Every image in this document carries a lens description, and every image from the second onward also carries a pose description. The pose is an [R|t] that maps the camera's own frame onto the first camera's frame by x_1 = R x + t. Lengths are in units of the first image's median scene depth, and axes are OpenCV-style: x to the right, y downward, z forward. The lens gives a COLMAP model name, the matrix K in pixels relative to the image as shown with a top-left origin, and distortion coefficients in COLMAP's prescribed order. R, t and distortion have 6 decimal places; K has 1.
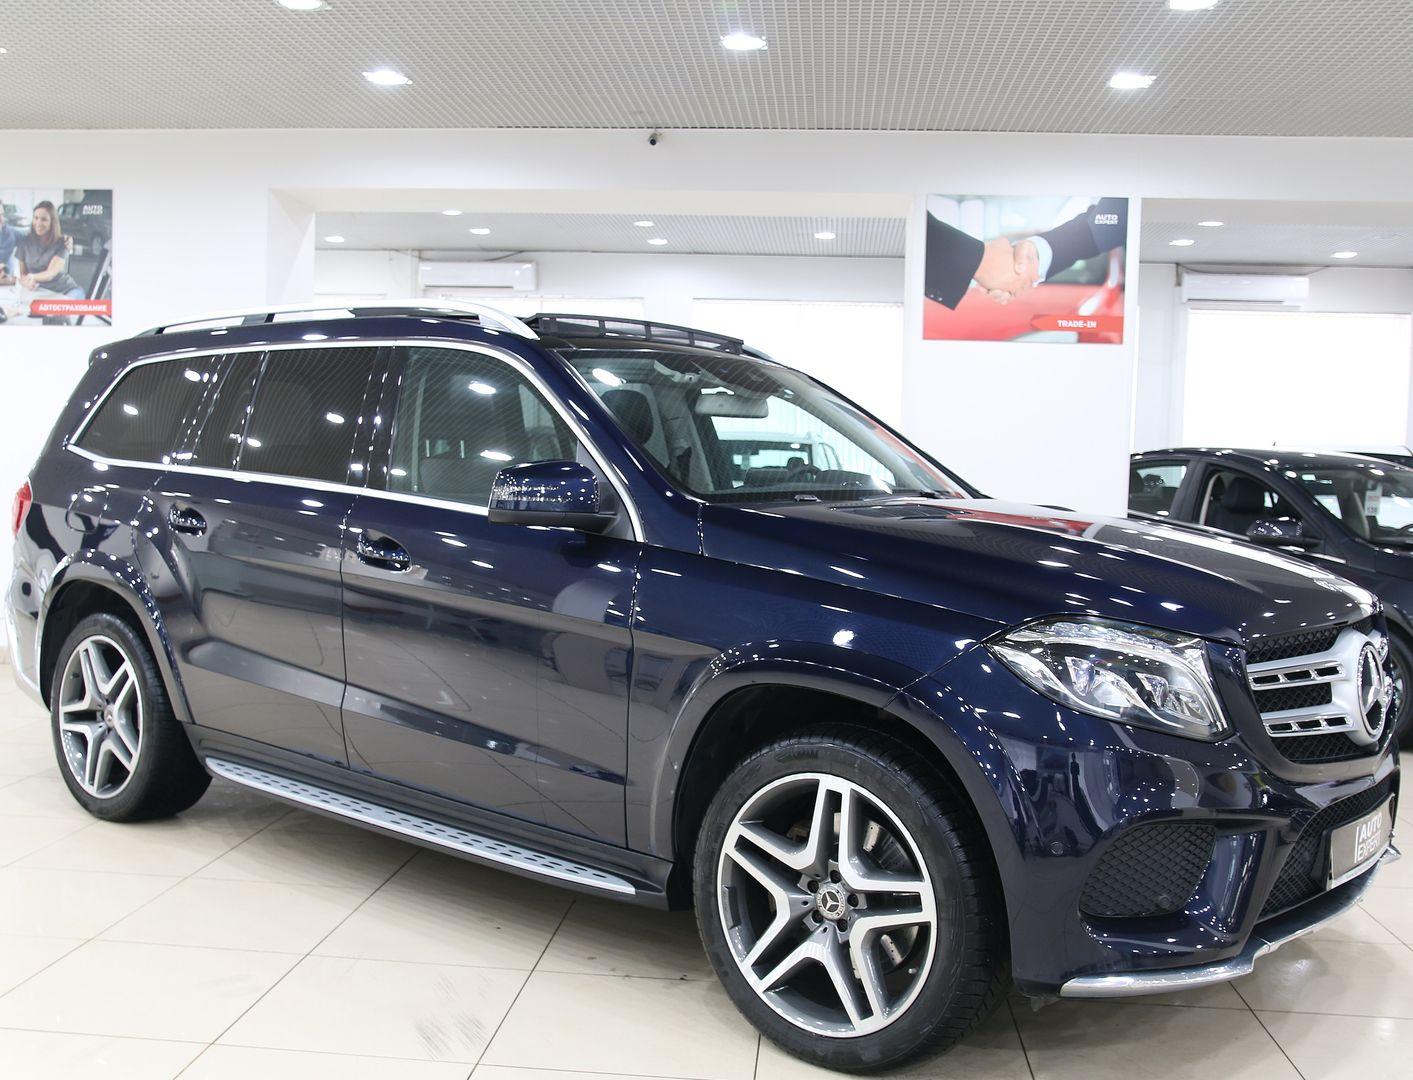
lens RADIAL K [[1496.5, 0, 706.0], [0, 1496.5, 535.6], [0, 0, 1]] dist [-0.013892, 0.000000]
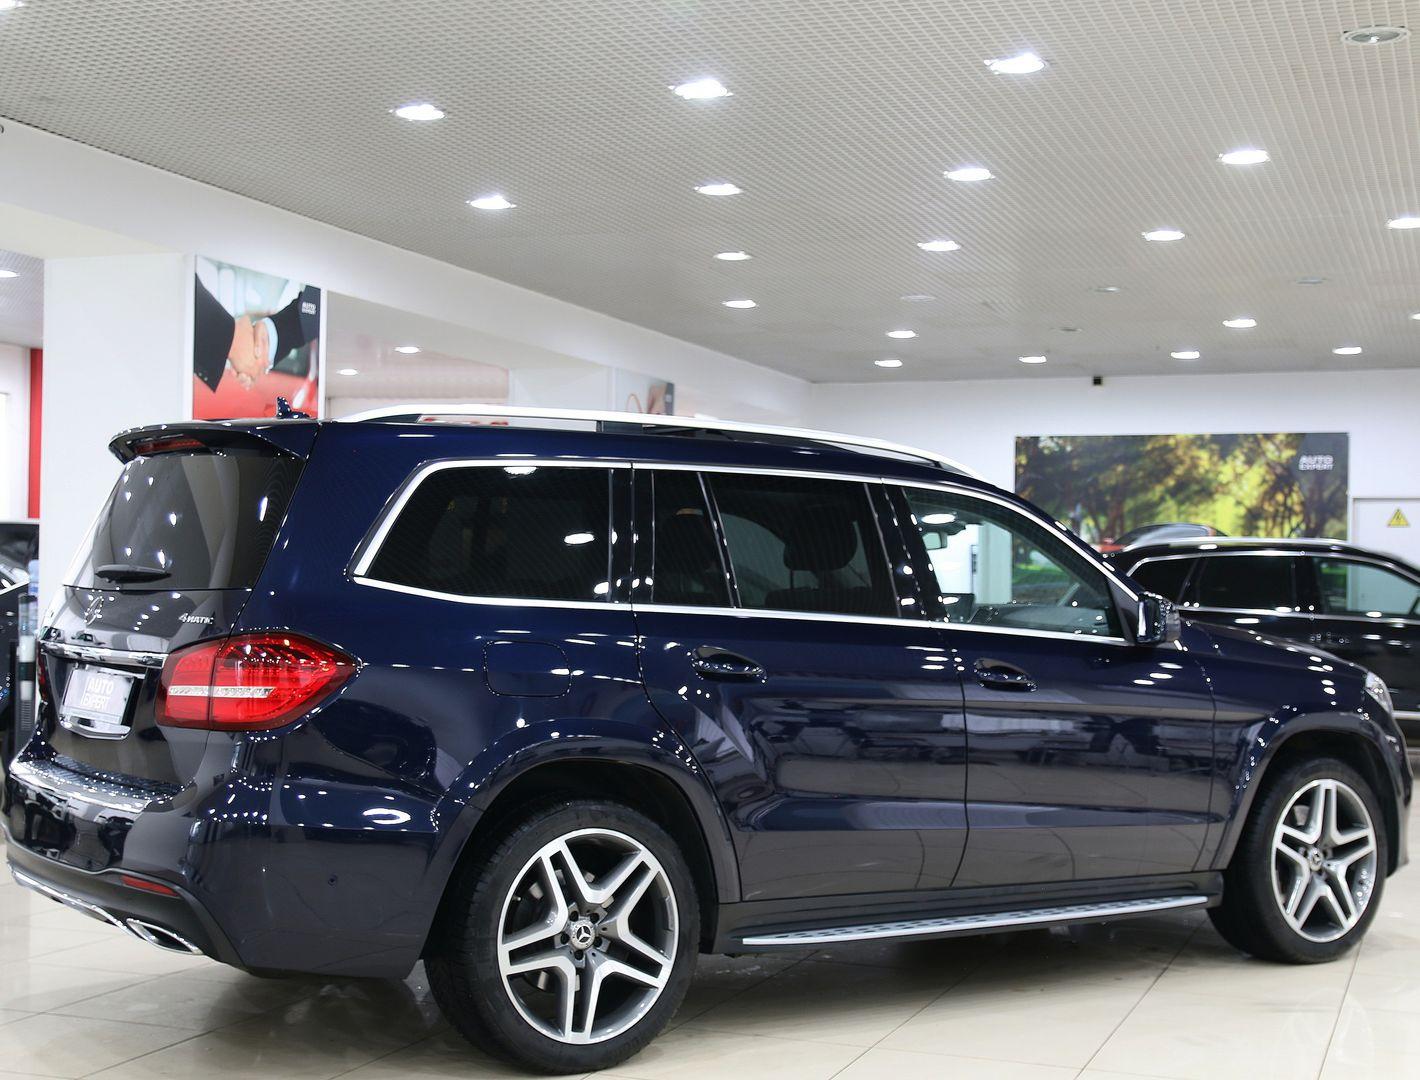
lens RADIAL K [[2001.3, 0, 710.3], [0, 2001.3, 544.3], [0, 0, 1]] dist [-0.036621, 0.000000]
pose [[0.274656, -0.005219, 0.961528, -0.871518], [0.042634, 0.999068, -0.006756, -0.043606], [-0.960597, 0.042849, 0.274623, 0.415692]]
